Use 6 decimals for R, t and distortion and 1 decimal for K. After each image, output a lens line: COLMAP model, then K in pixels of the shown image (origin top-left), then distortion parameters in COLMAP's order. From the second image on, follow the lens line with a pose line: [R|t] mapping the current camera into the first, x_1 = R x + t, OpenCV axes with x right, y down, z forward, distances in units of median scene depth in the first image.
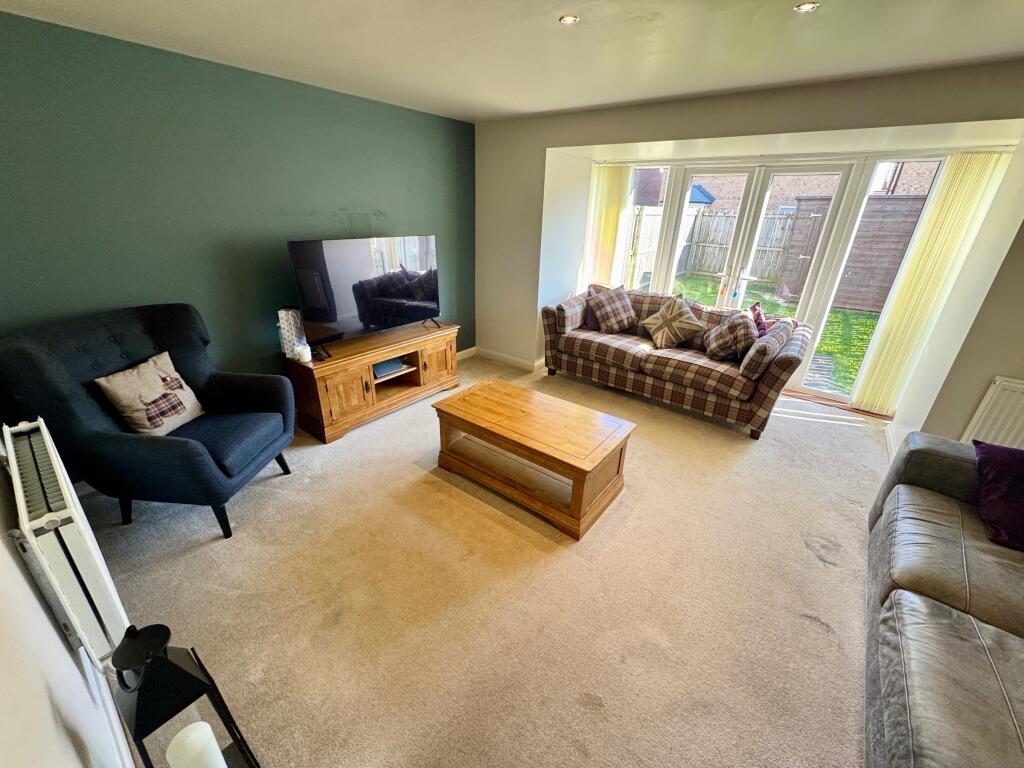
lens RADIAL K [[409.5, 0, 512.0], [0, 409.5, 384.0], [0, 0, 1]] dist [-0.002994, 0.000362]
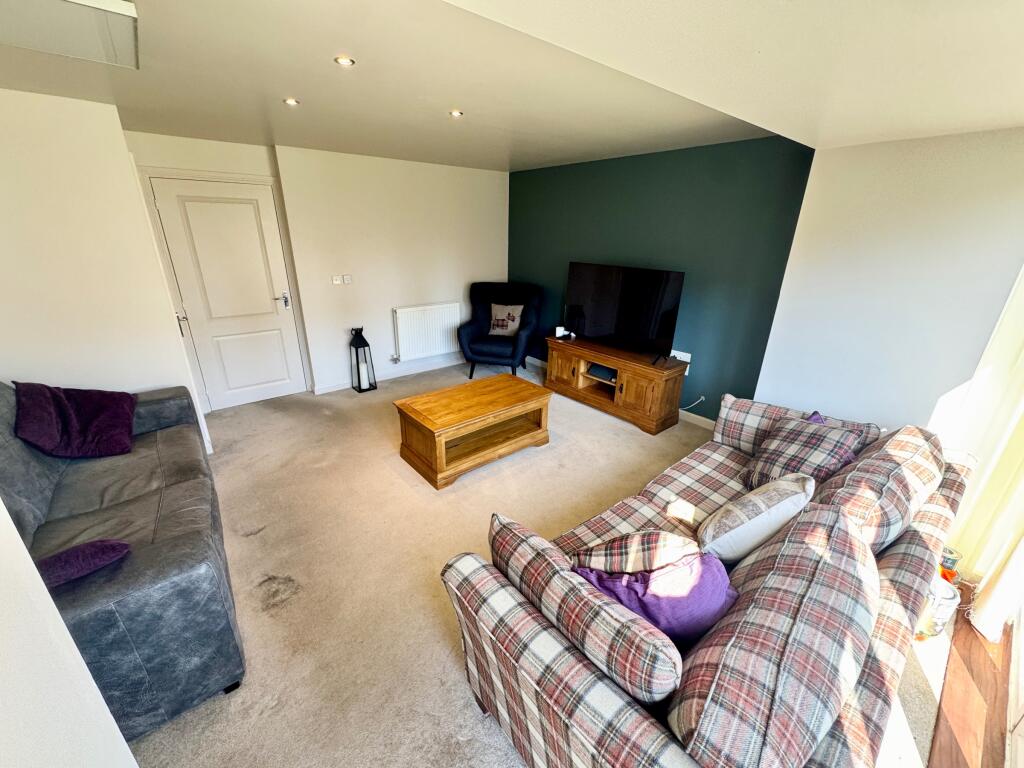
lens RADIAL K [[409.5, 0, 512.0], [0, 409.5, 384.0], [0, 0, 1]] dist [-0.002994, 0.000362]
pose [[-0.209755, 0.318540, -0.924410, 0.794077], [-0.411506, 0.828871, 0.378992, -0.325760], [0.886942, 0.459896, -0.042779, 0.760482]]
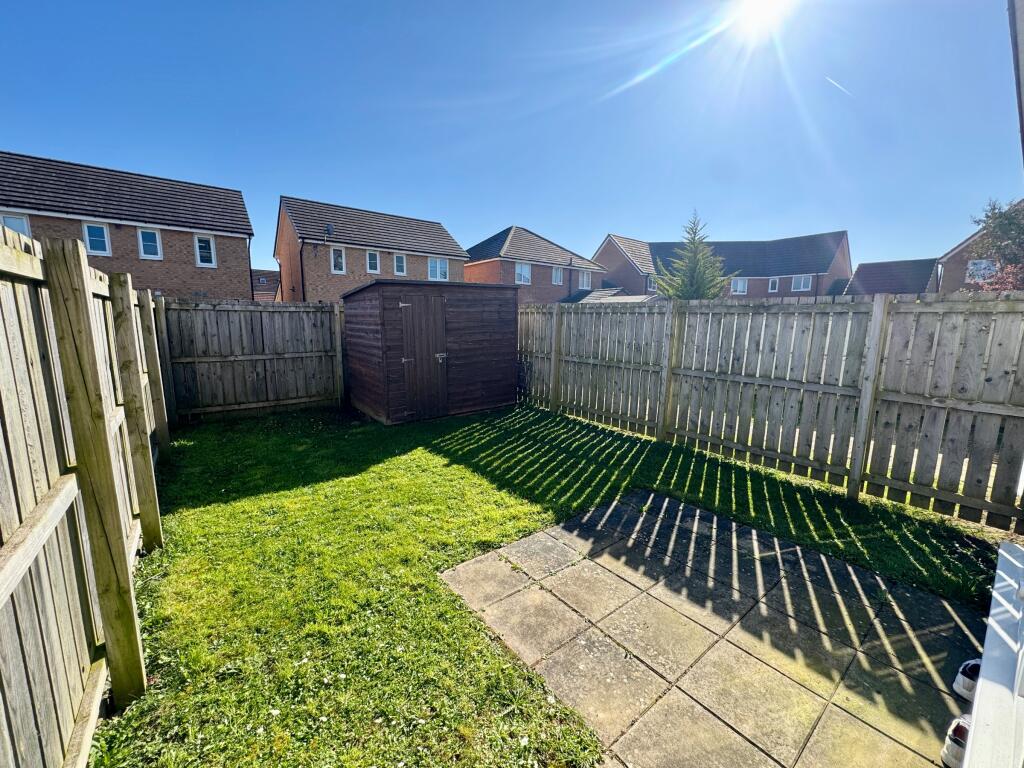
lens RADIAL K [[409.5, 0, 512.0], [0, 409.5, 384.0], [0, 0, 1]] dist [-0.002994, 0.000362]
pose [[0.241410, -0.171946, 0.955068, 0.159769], [0.384282, 0.920662, 0.068618, -0.556874], [-0.891094, 0.350450, 0.288333, 1.431658]]
